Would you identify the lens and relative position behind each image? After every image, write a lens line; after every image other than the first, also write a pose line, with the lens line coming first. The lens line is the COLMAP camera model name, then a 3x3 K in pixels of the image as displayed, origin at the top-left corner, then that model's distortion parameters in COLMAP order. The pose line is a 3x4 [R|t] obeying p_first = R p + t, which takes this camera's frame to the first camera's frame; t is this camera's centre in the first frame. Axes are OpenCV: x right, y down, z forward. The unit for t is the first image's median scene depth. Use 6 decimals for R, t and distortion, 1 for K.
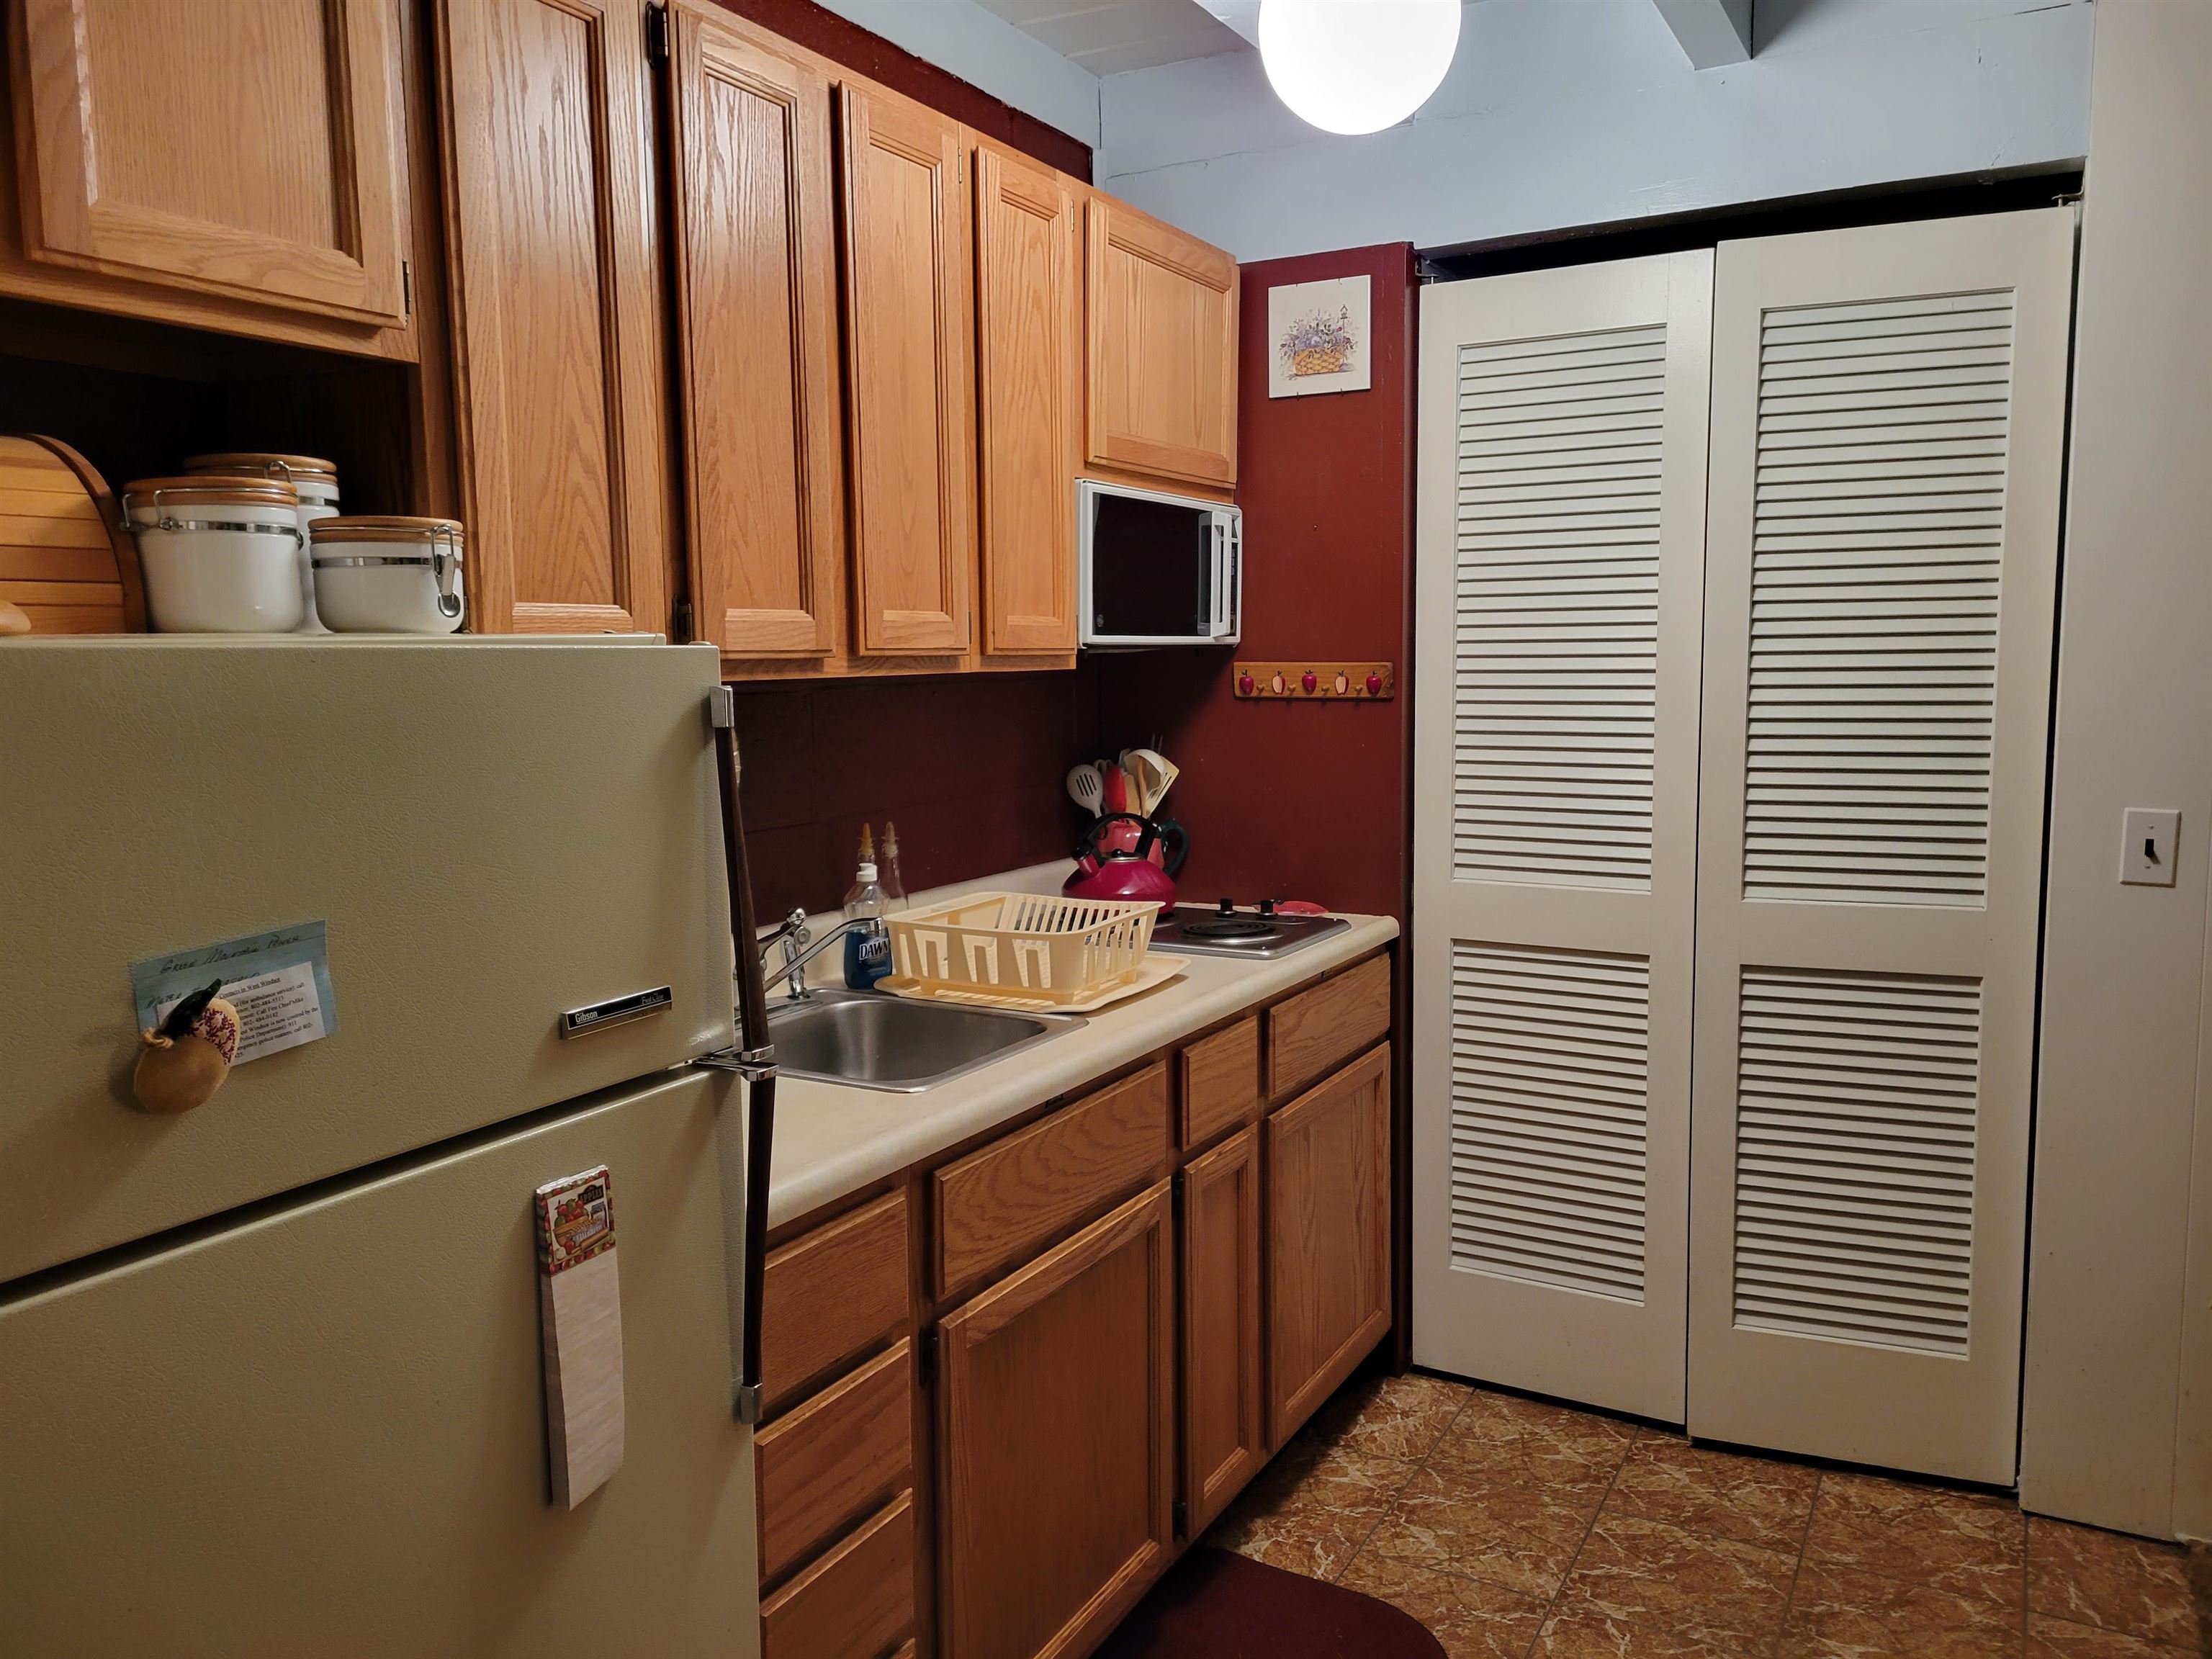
lens RADIAL K [[1727.9, 0, 1161.5], [0, 1727.9, 833.9], [0, 0, 1]] dist [0.058904, -0.004783]
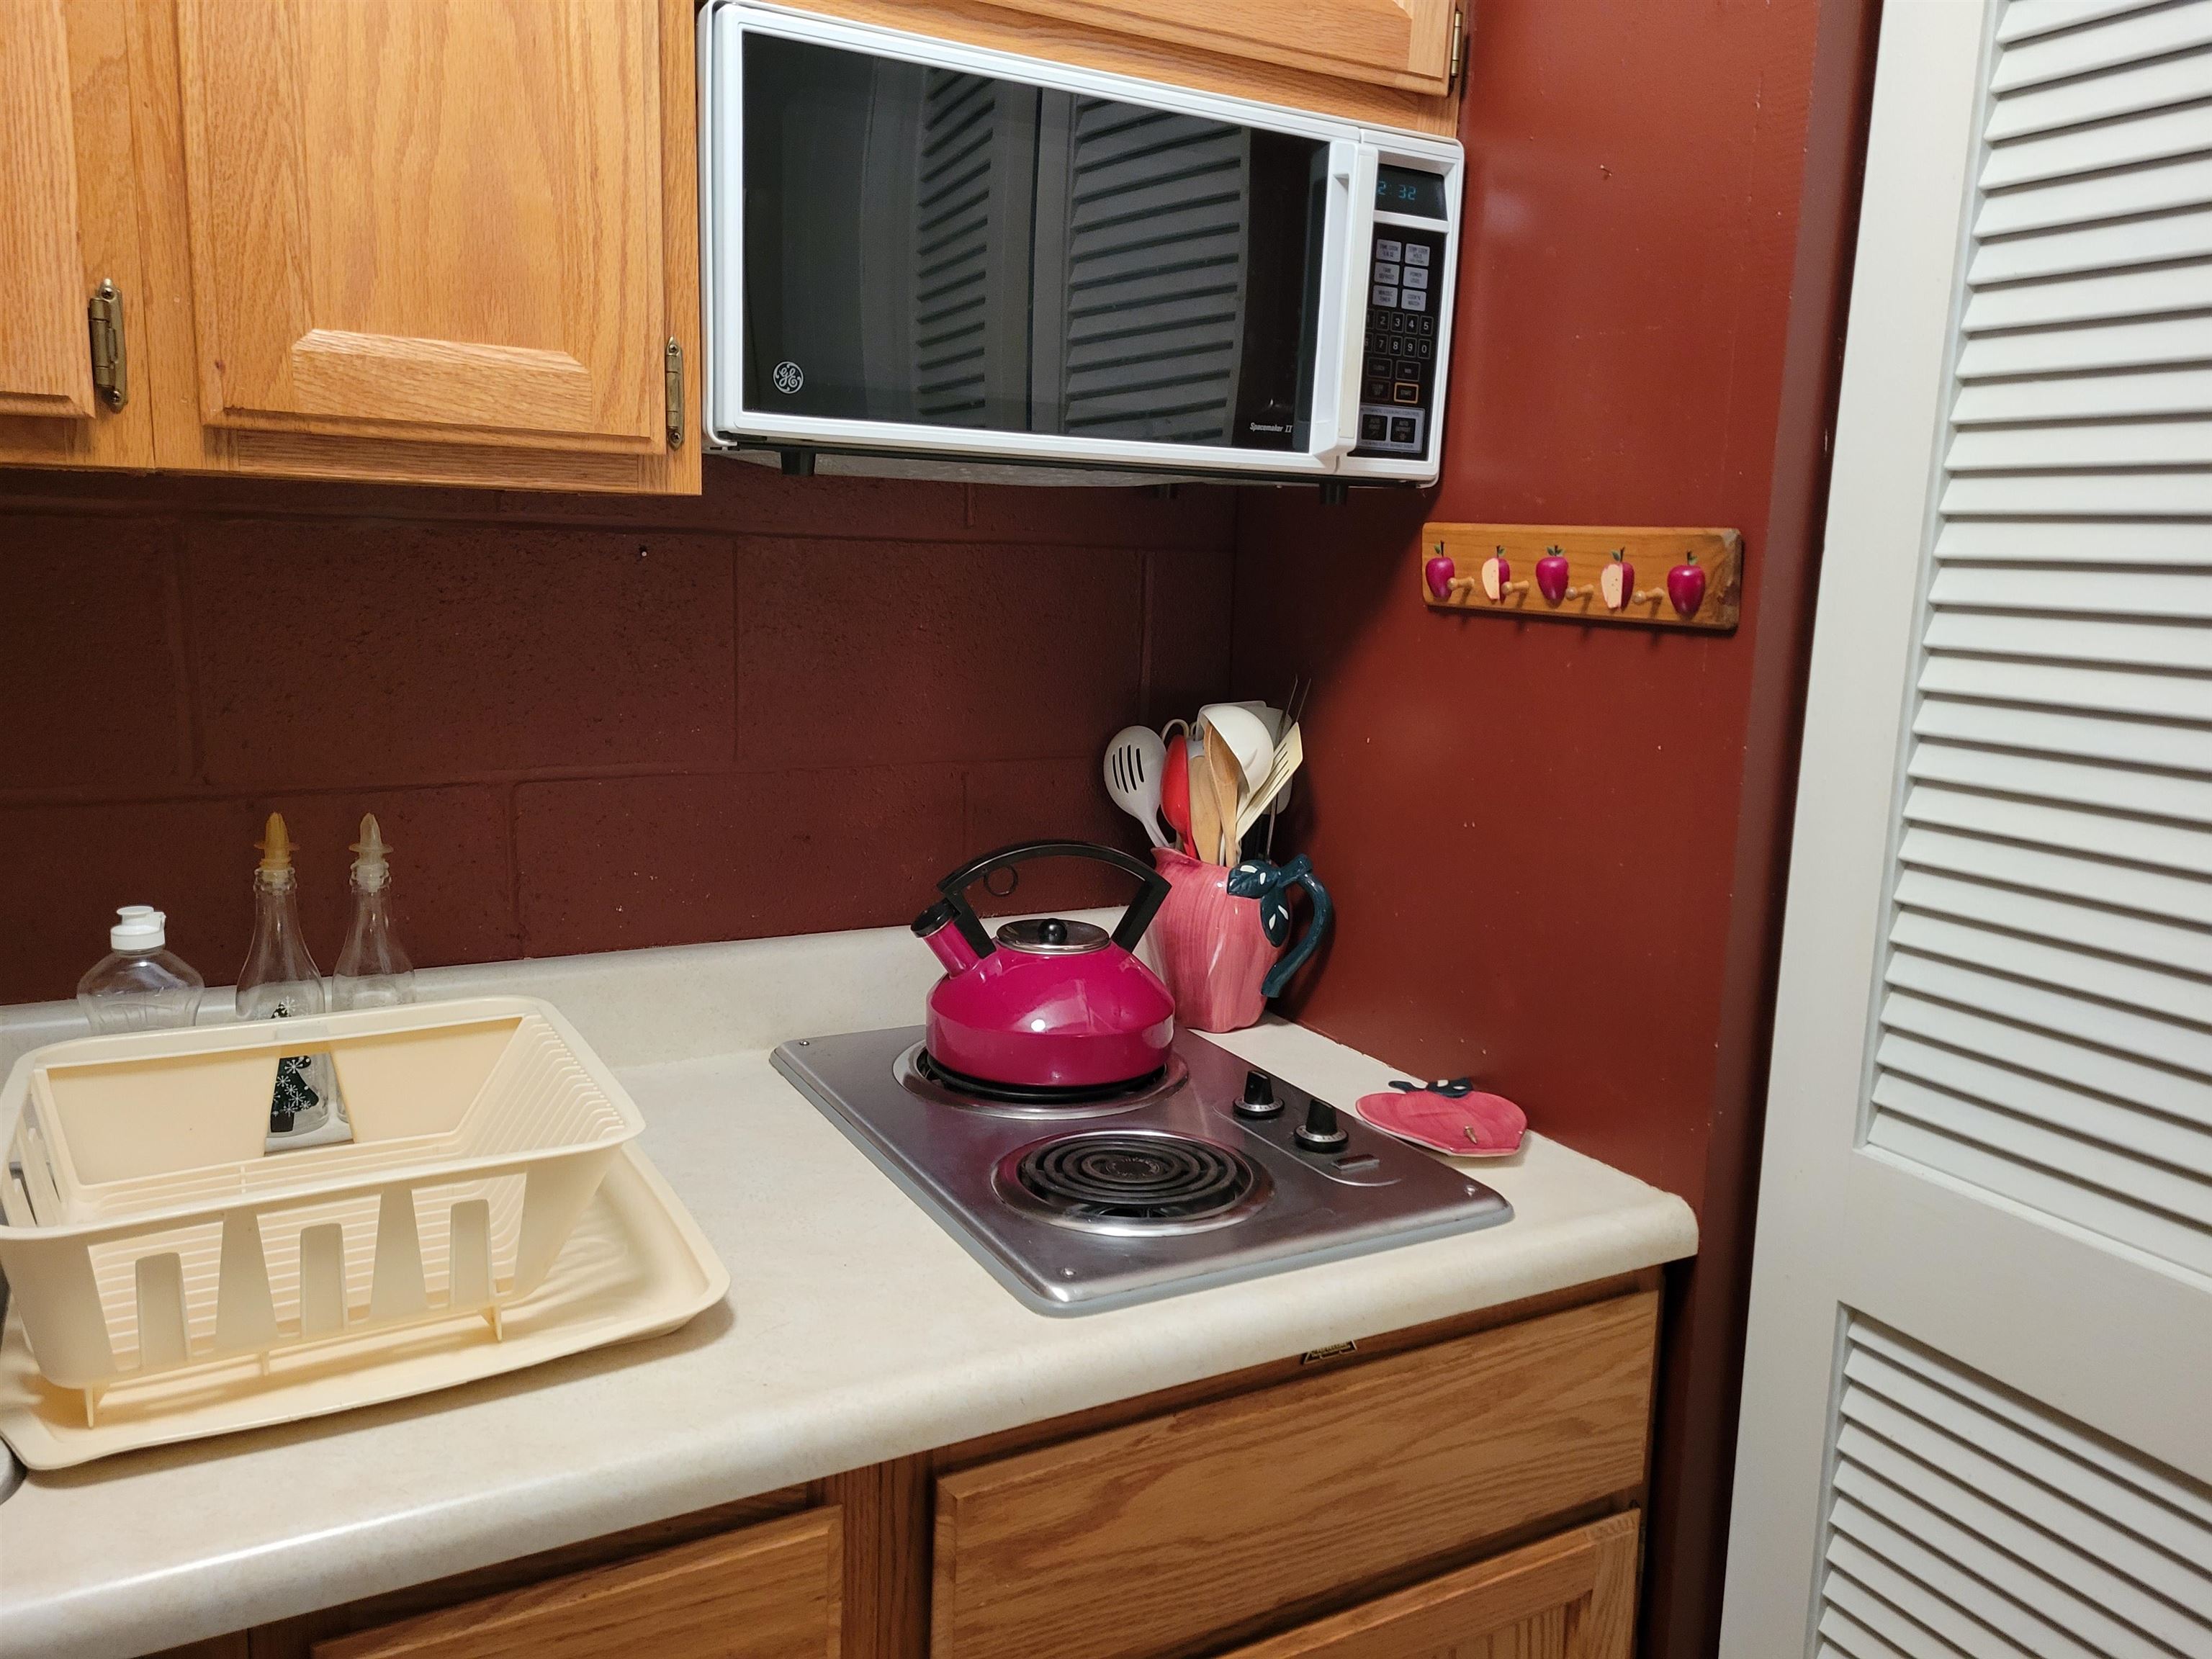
lens RADIAL K [[1672.1, 0, 1144.2], [0, 1672.1, 836.4], [0, 0, 1]] dist [0.072415, -0.047896]
pose [[0.832949, 0.131558, -0.537484, 0.243911], [-0.100626, 0.991143, 0.086657, -0.057238], [0.544124, -0.018096, 0.838810, 0.680722]]
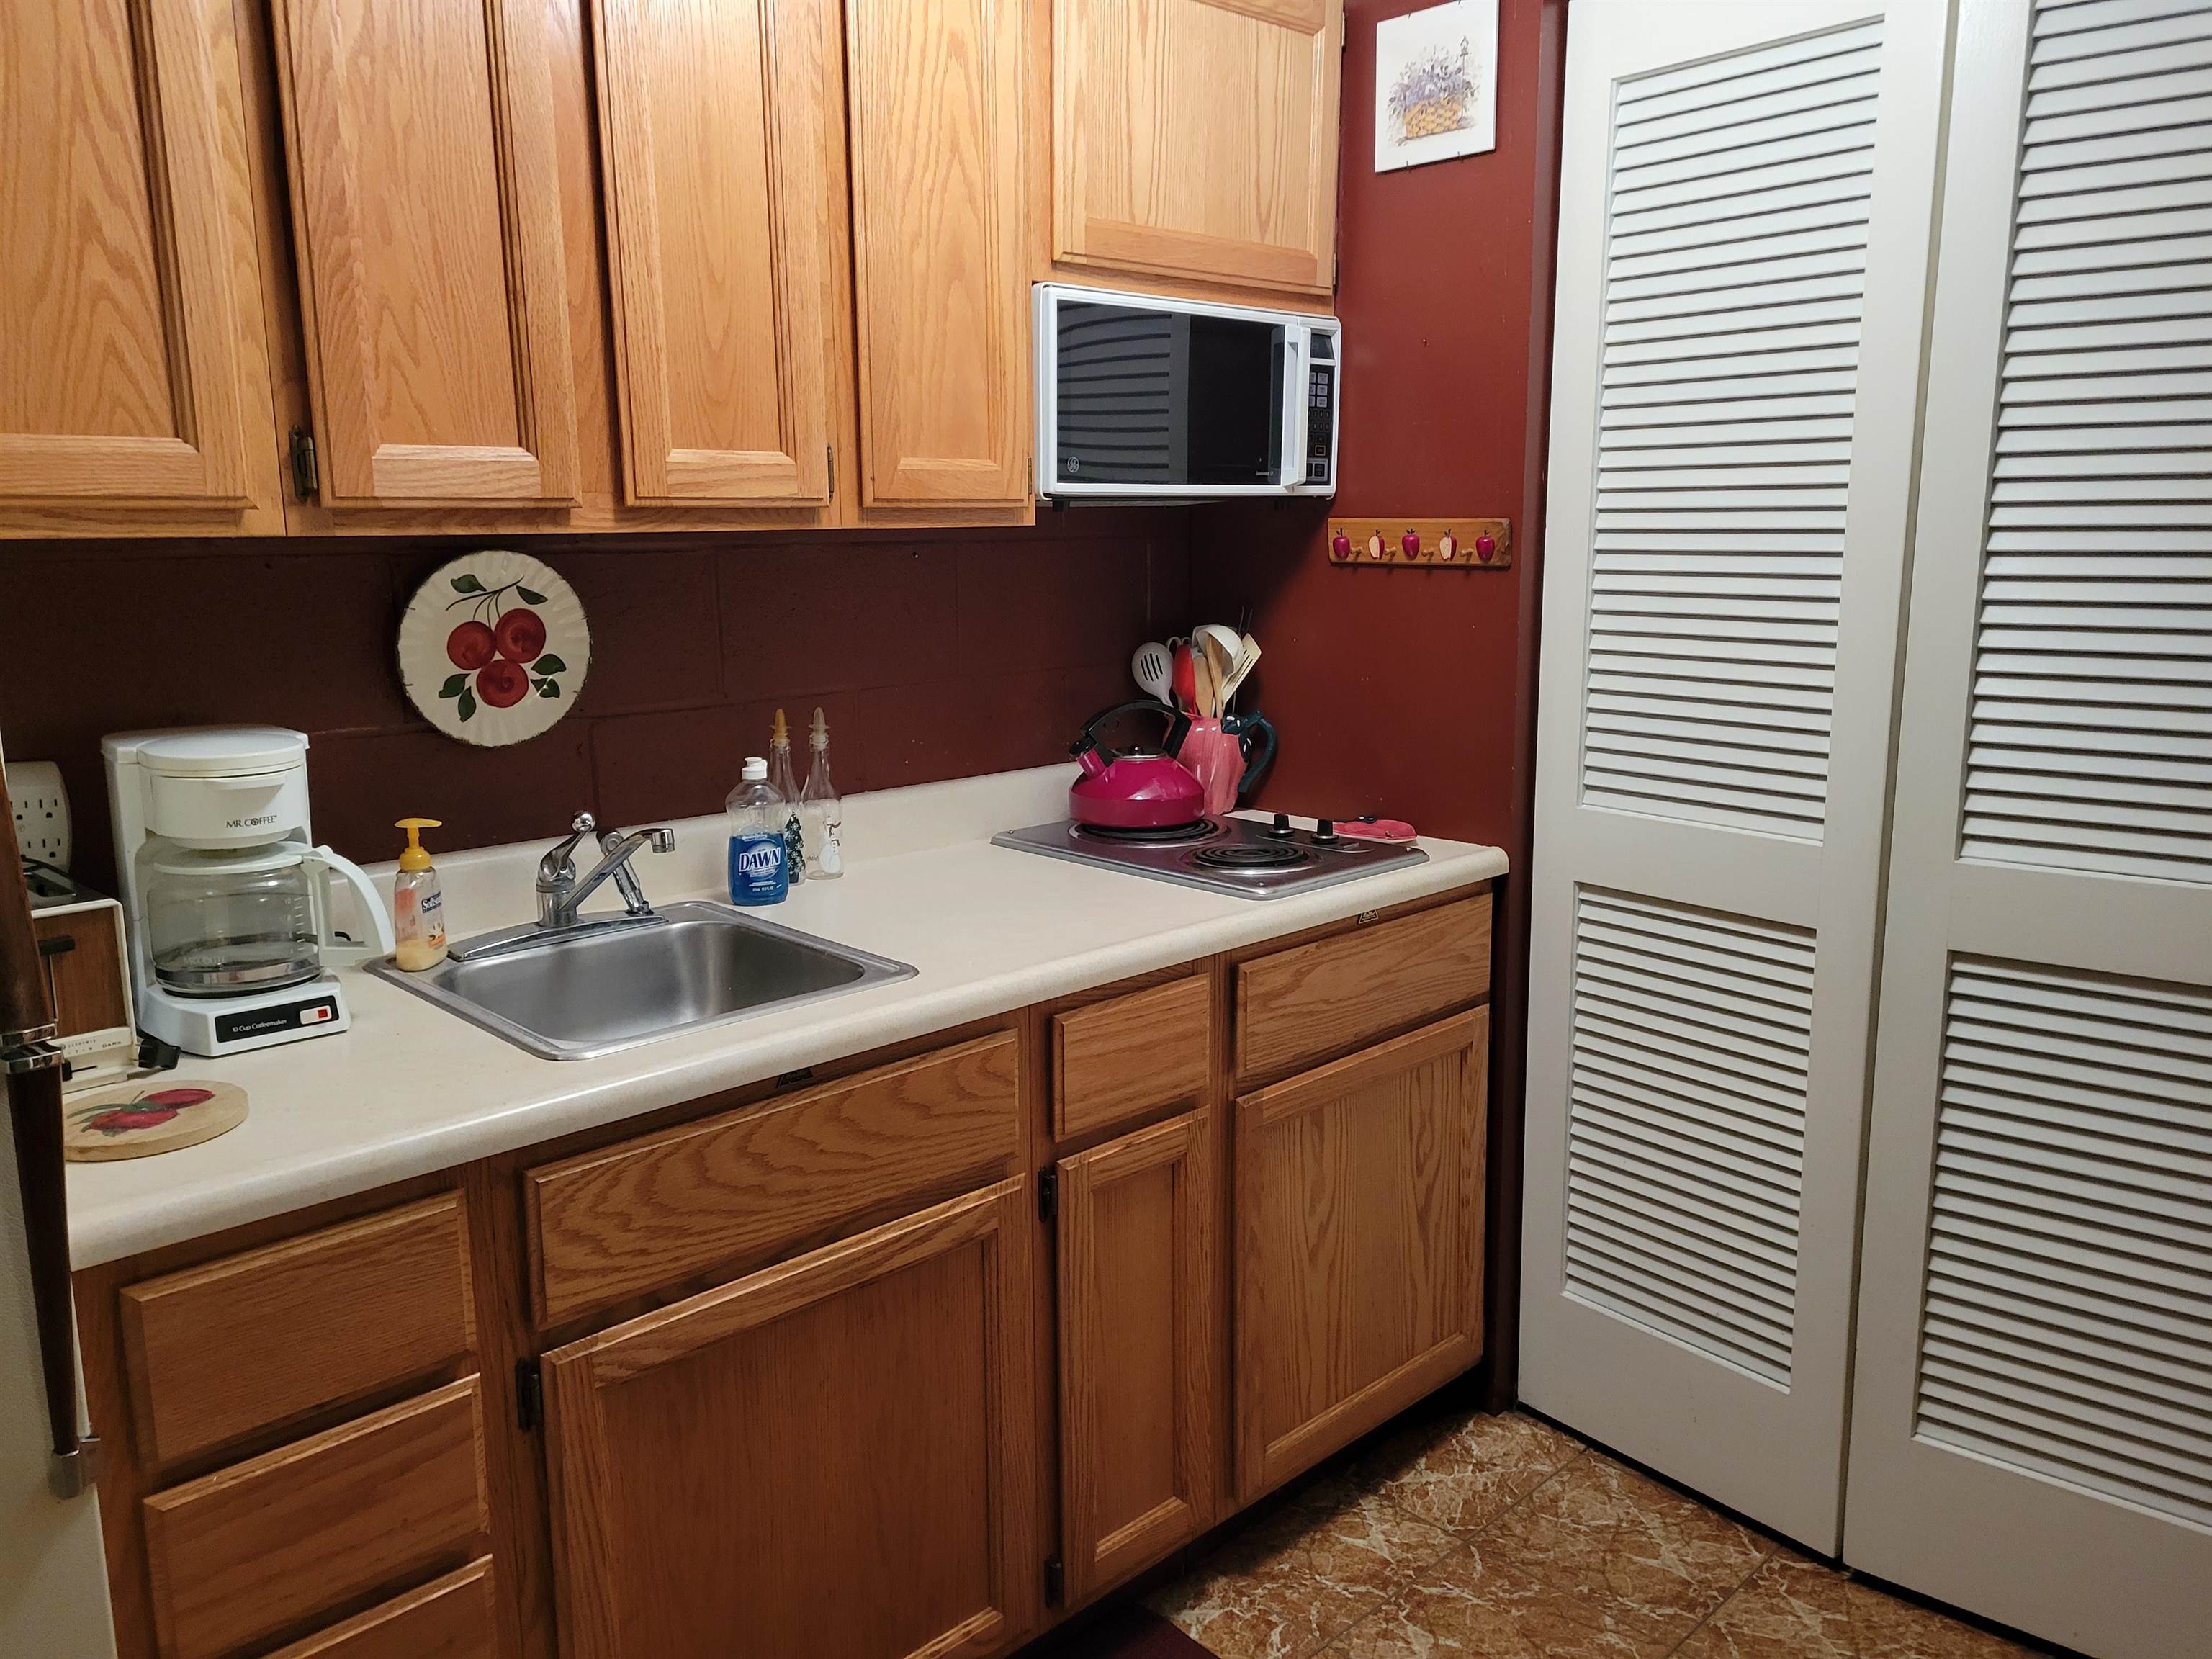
lens RADIAL K [[1709.6, 0, 1122.6], [0, 1709.6, 832.0], [0, 0, 1]] dist [0.066787, -0.052813]
pose [[0.947886, 0.059303, -0.313043, 0.232738], [-0.034200, 0.995787, 0.085083, -0.021303], [0.316769, -0.069943, 0.945920, 0.232826]]
